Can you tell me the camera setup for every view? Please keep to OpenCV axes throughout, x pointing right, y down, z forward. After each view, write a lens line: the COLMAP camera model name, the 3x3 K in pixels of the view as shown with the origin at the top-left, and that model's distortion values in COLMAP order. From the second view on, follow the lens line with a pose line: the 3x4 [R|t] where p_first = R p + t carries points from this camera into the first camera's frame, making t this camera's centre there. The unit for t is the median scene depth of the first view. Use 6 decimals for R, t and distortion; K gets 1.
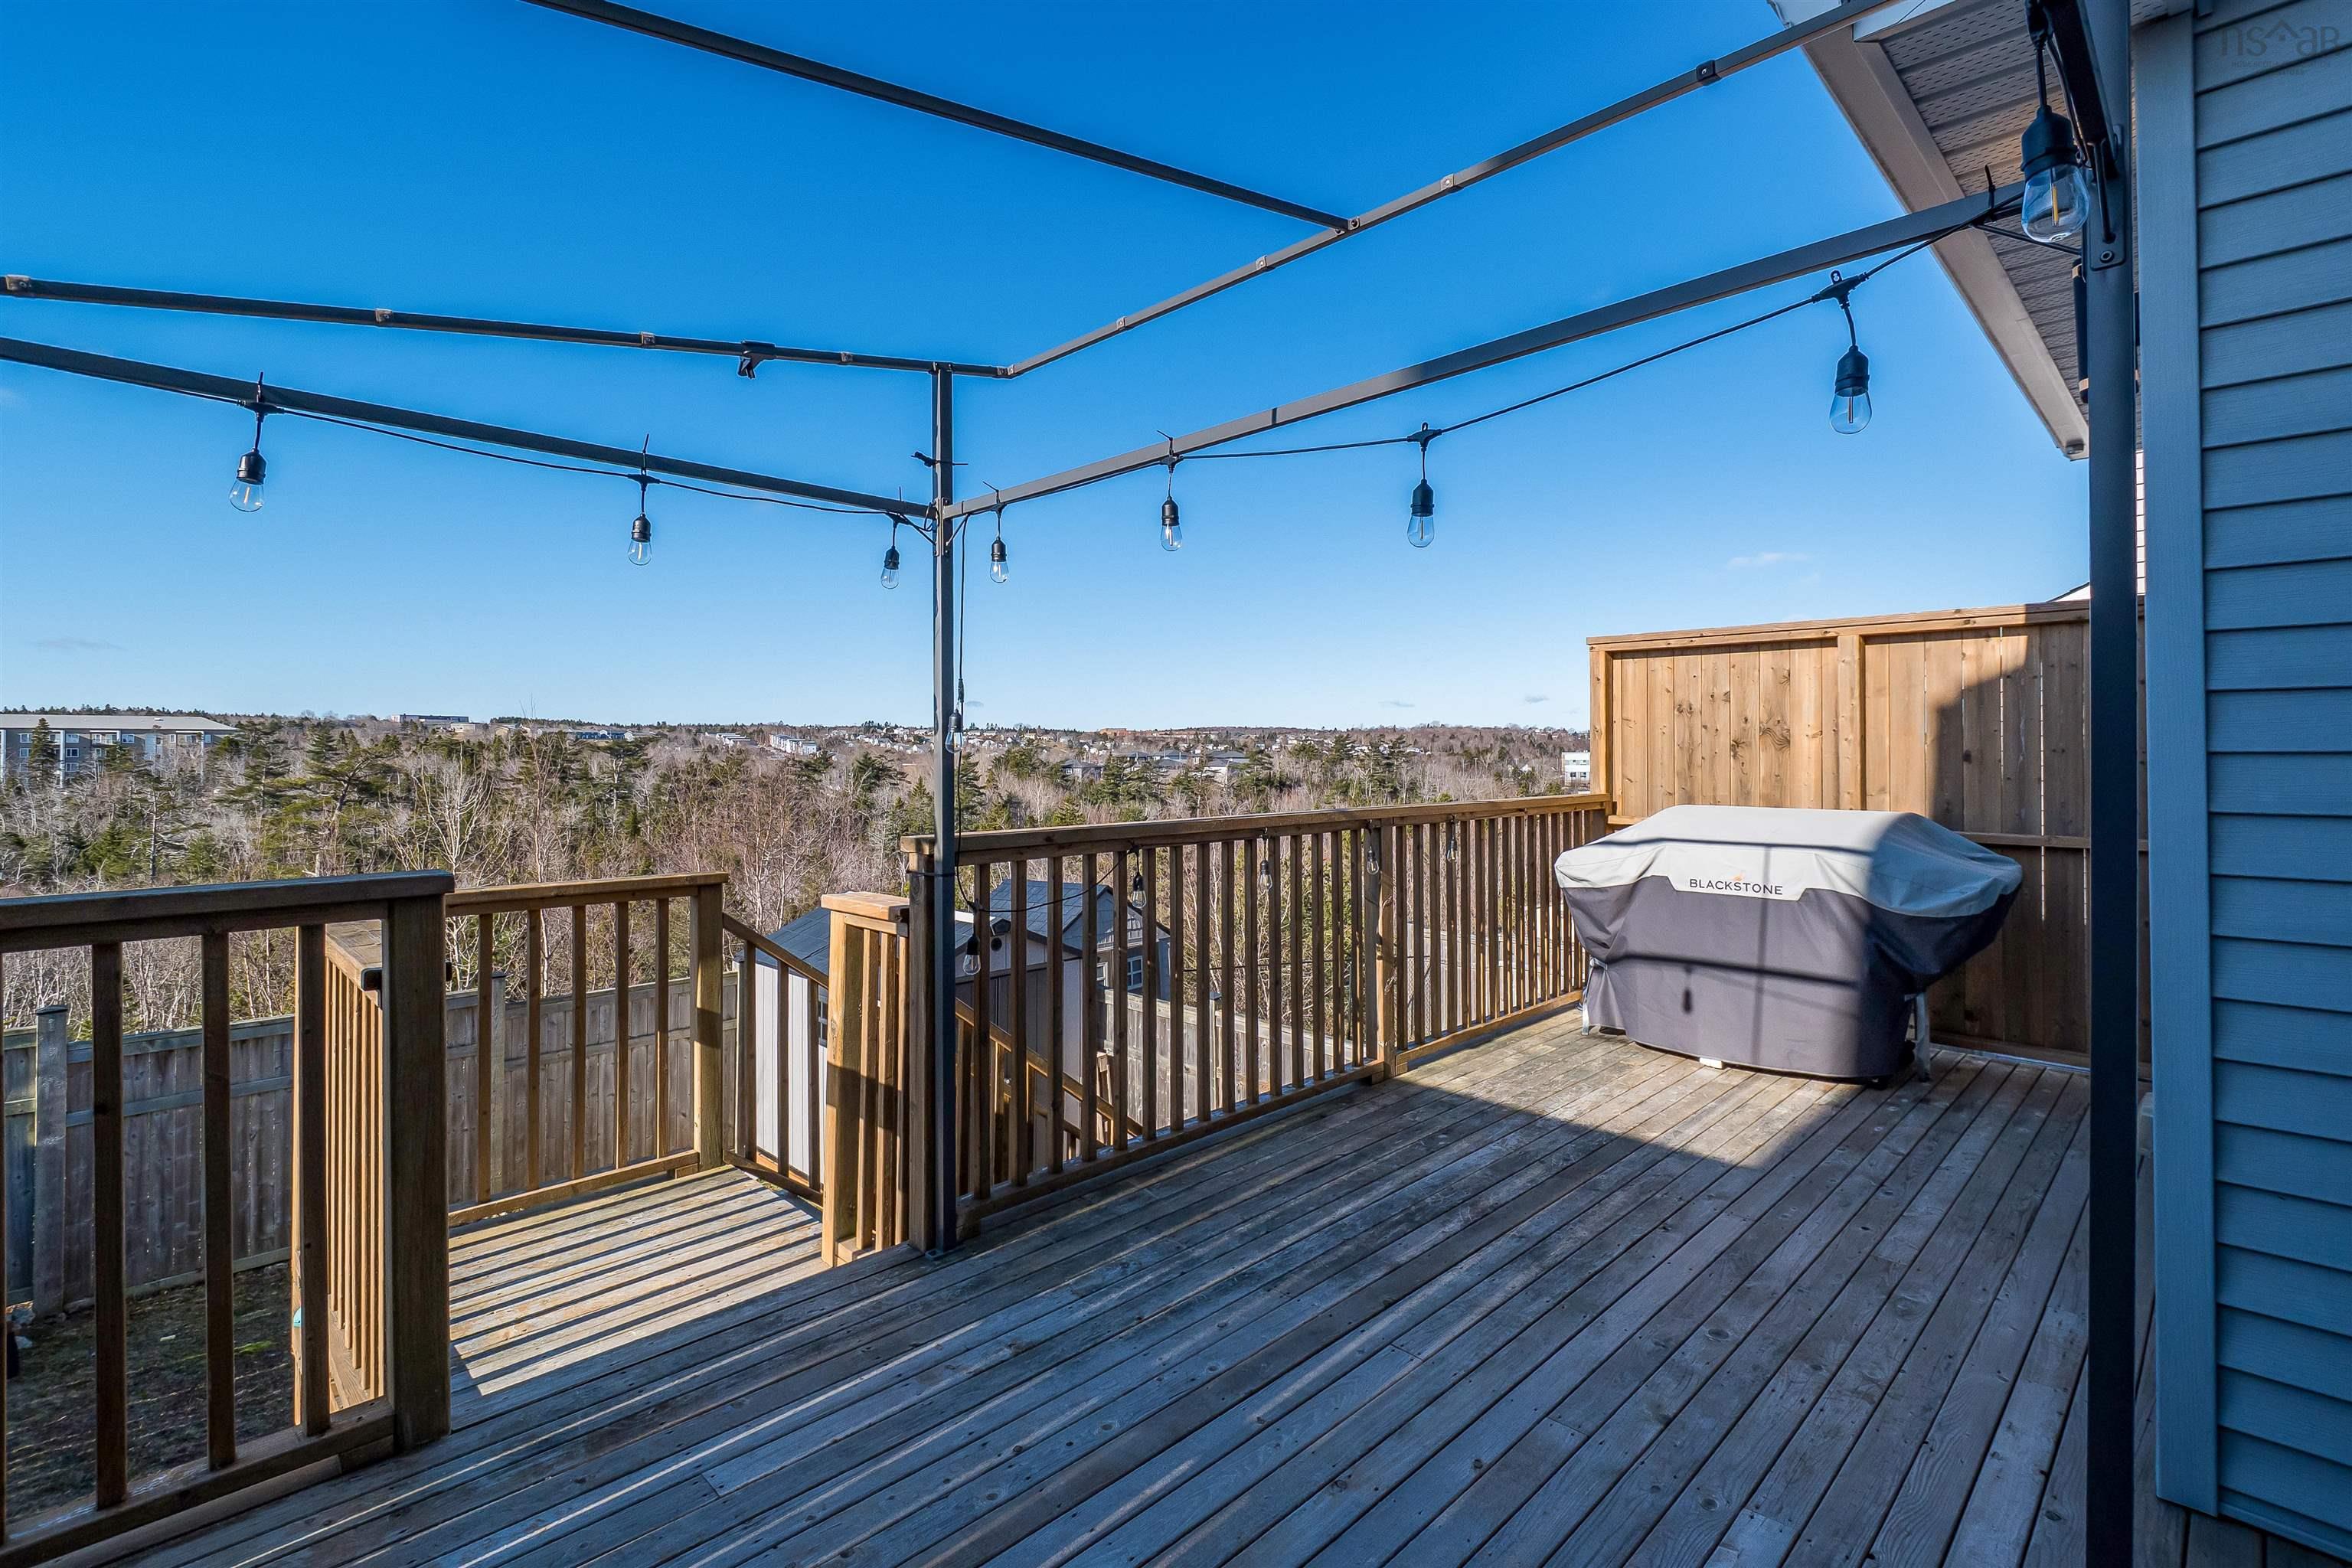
lens RADIAL K [[1063.1, 0, 1213.4], [0, 1063.1, 758.4], [0, 0, 1]] dist [-0.002831, -0.001332]
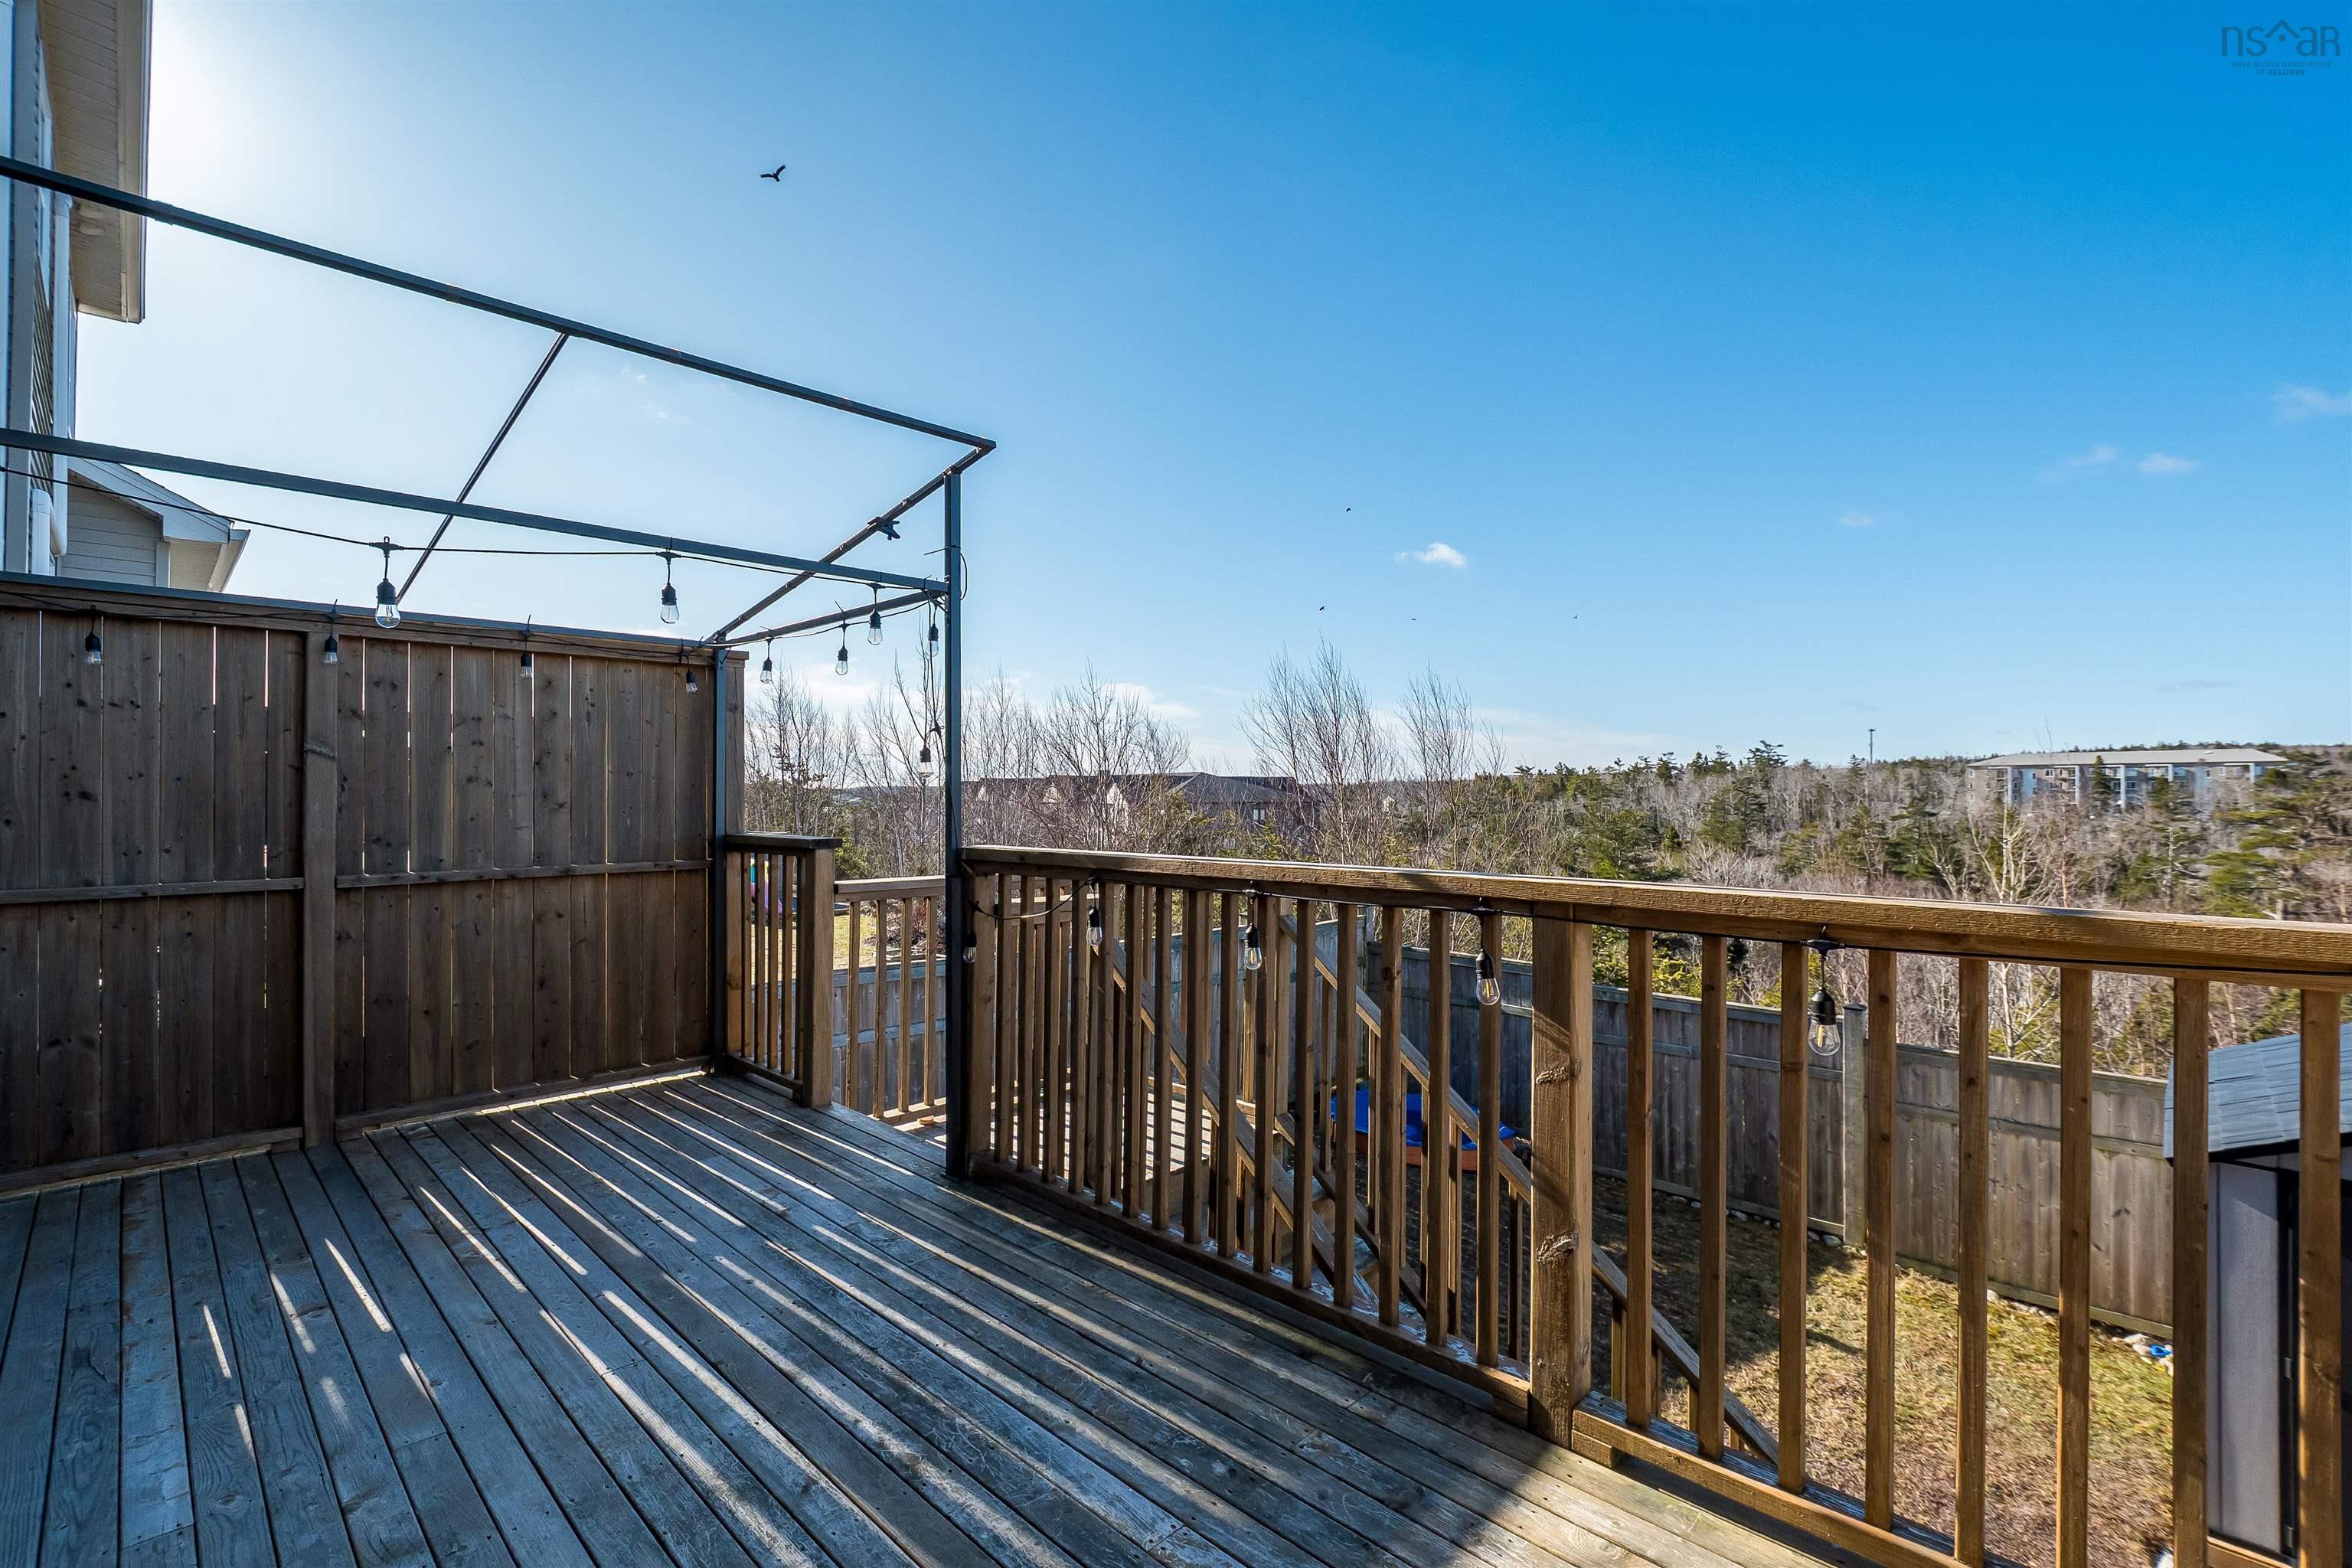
lens RADIAL K [[1063.1, 0, 1213.4], [0, 1063.1, 758.4], [0, 0, 1]] dist [-0.002831, -0.001332]
pose [[0.014965, -0.023964, -0.999601, 0.787224], [-0.006877, 0.999687, -0.024069, 0.001464], [0.999864, 0.007235, 0.014795, 1.001422]]
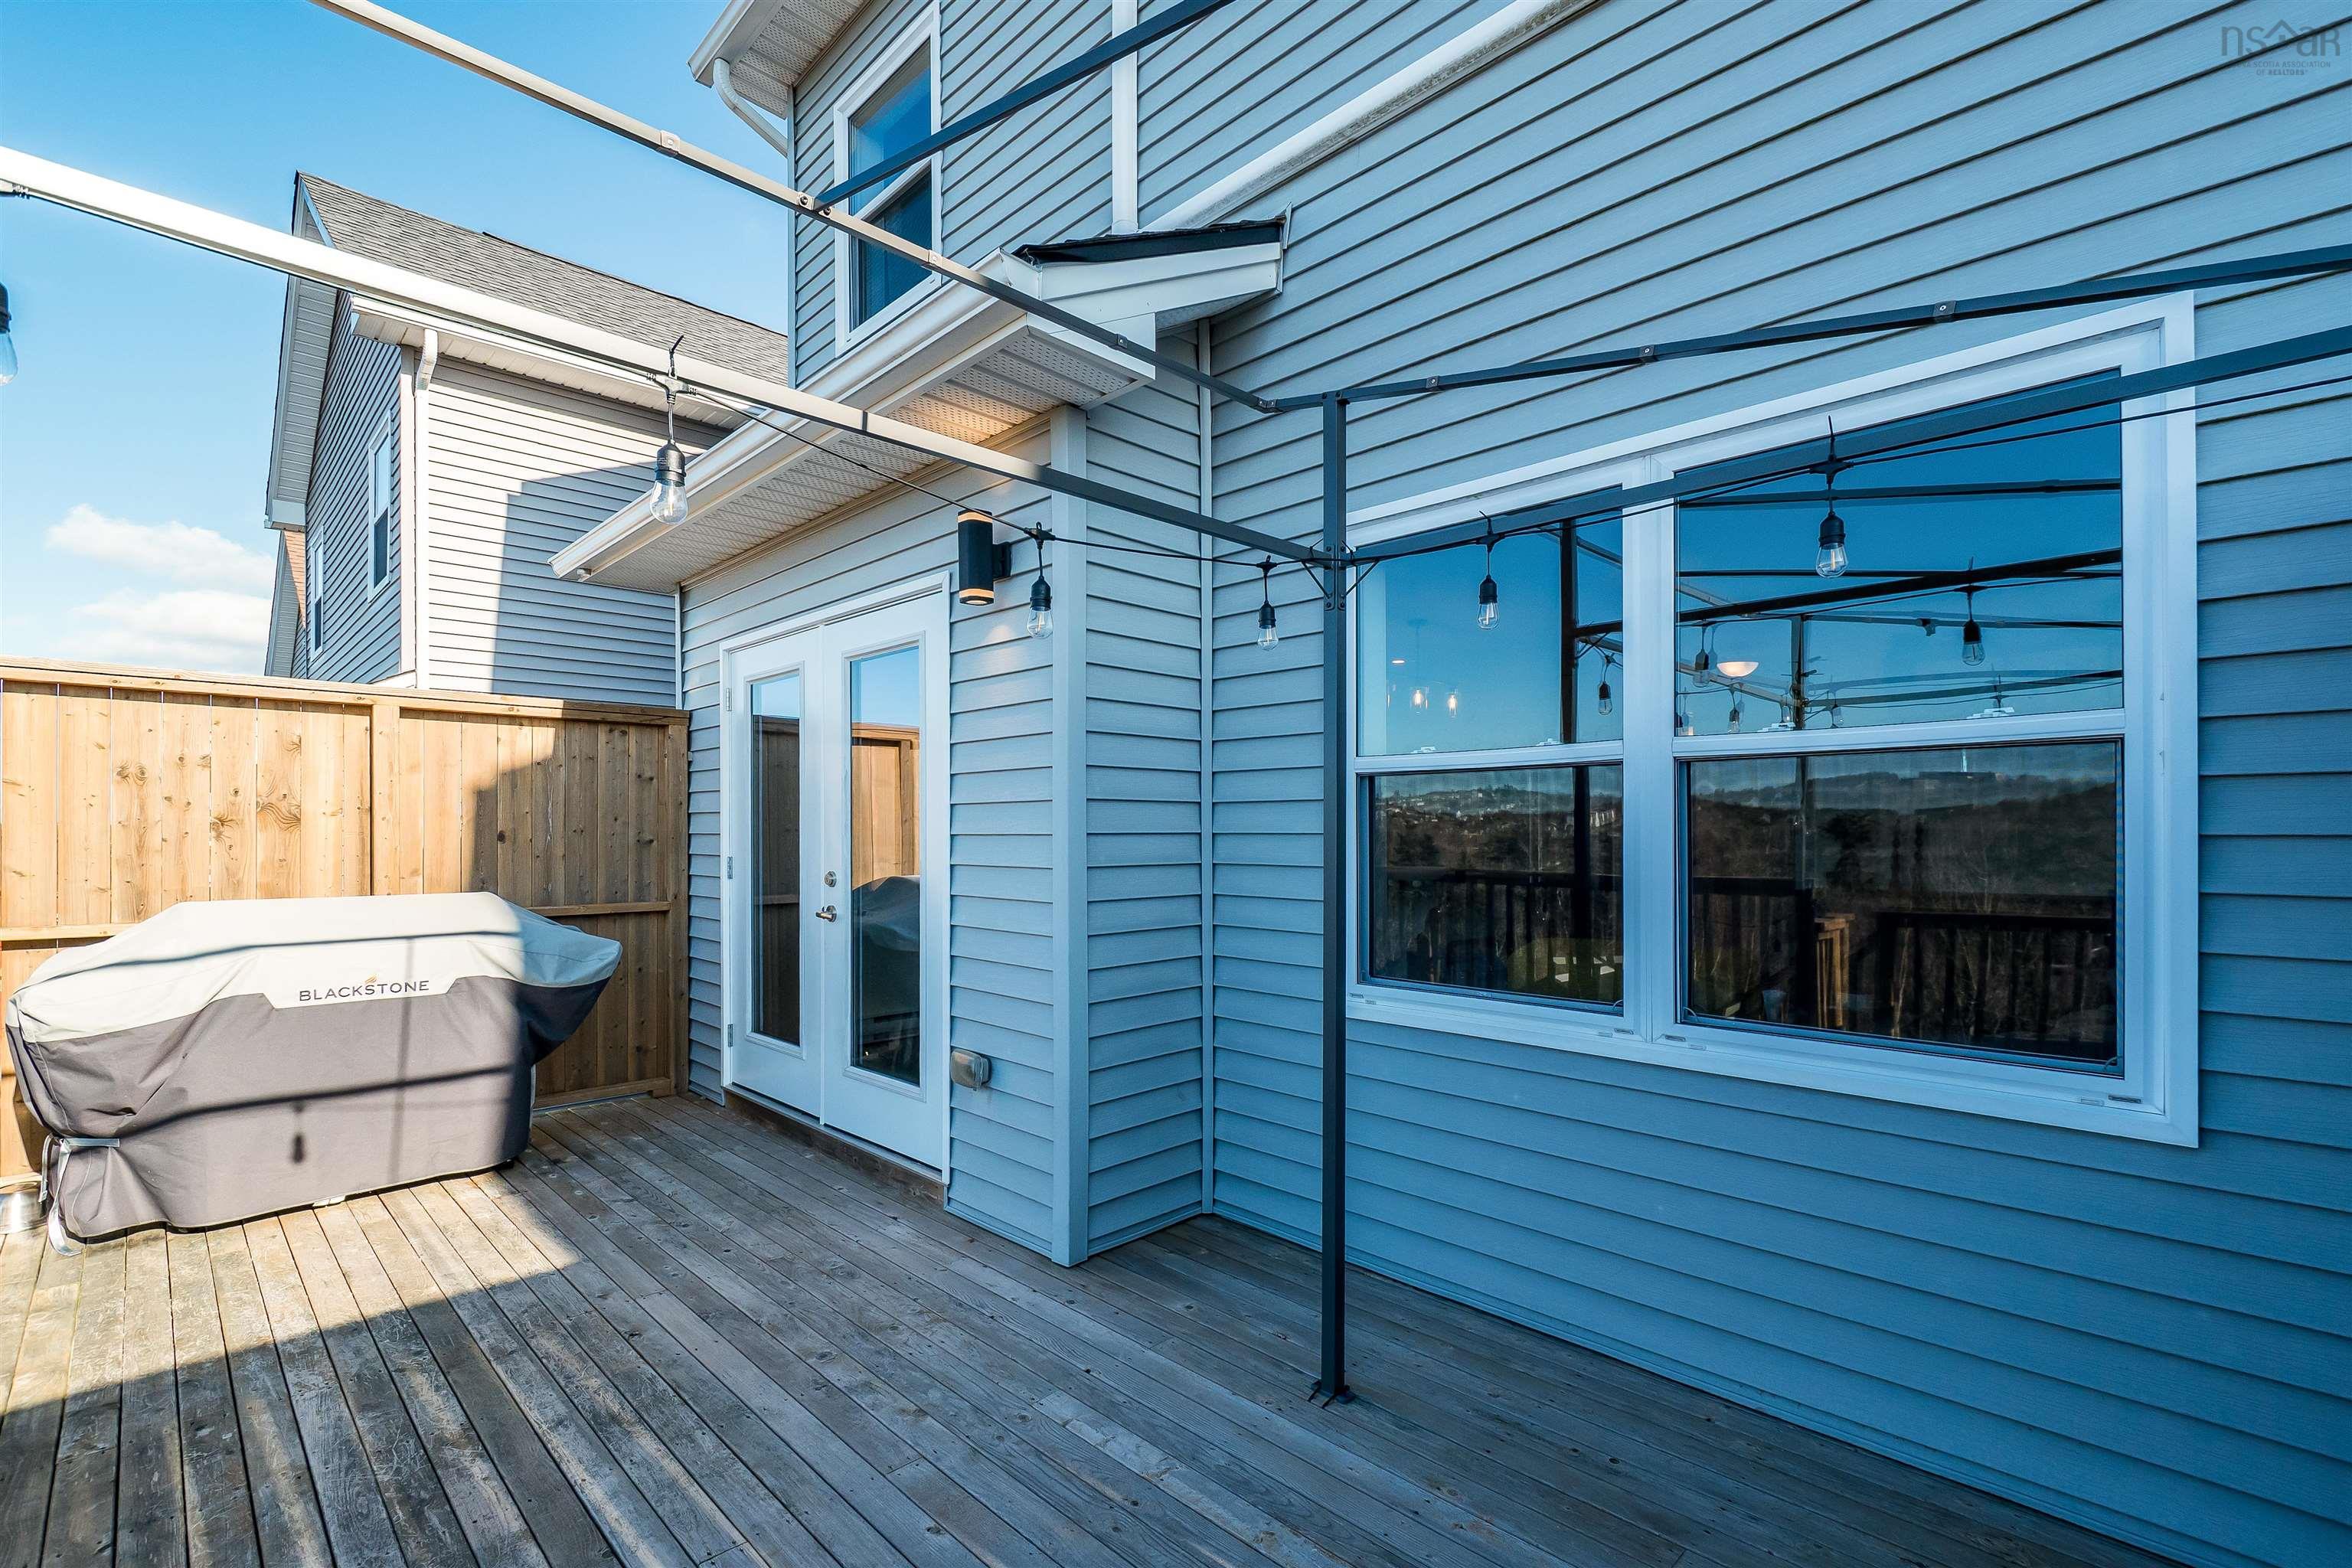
lens RADIAL K [[1043.7, 0, 1186.6], [0, 1043.7, 830.8], [0, 0, 1]] dist [-0.000473, -0.006091]
pose [[0.003248, 0.002725, 0.999991, -0.410933], [0.006771, 0.999973, -0.002747, -0.000185], [-0.999972, 0.006780, 0.003229, 0.410802]]
